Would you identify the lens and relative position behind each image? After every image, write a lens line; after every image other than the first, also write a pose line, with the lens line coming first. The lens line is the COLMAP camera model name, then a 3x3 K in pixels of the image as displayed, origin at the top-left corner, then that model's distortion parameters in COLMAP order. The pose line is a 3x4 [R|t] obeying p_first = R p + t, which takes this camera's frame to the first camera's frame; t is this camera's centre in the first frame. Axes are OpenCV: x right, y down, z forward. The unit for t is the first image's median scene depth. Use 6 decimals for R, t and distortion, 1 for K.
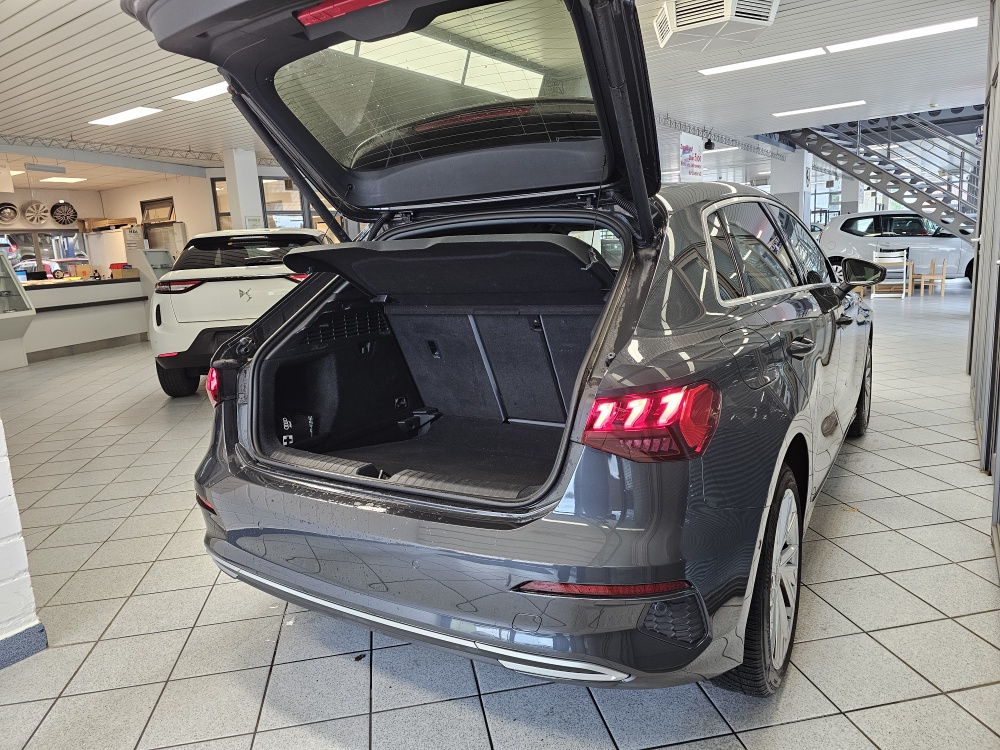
lens RADIAL K [[680.0, 0, 502.9], [0, 680.0, 371.4], [0, 0, 1]] dist [0.060990, -0.058471]
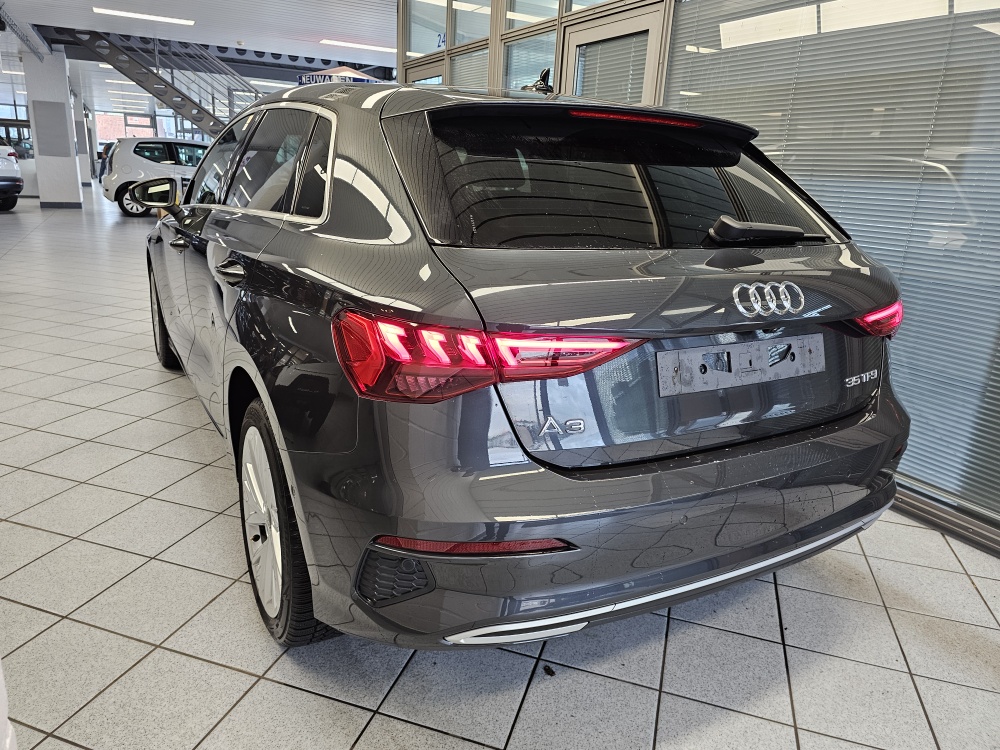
lens RADIAL K [[680.0, 0, 502.9], [0, 680.0, 371.4], [0, 0, 1]] dist [0.060990, -0.058471]
pose [[0.462353, -0.172888, 0.869678, -0.169732], [0.085002, 0.984932, 0.150610, -0.012429], [-0.882612, 0.004290, 0.470082, 0.126733]]
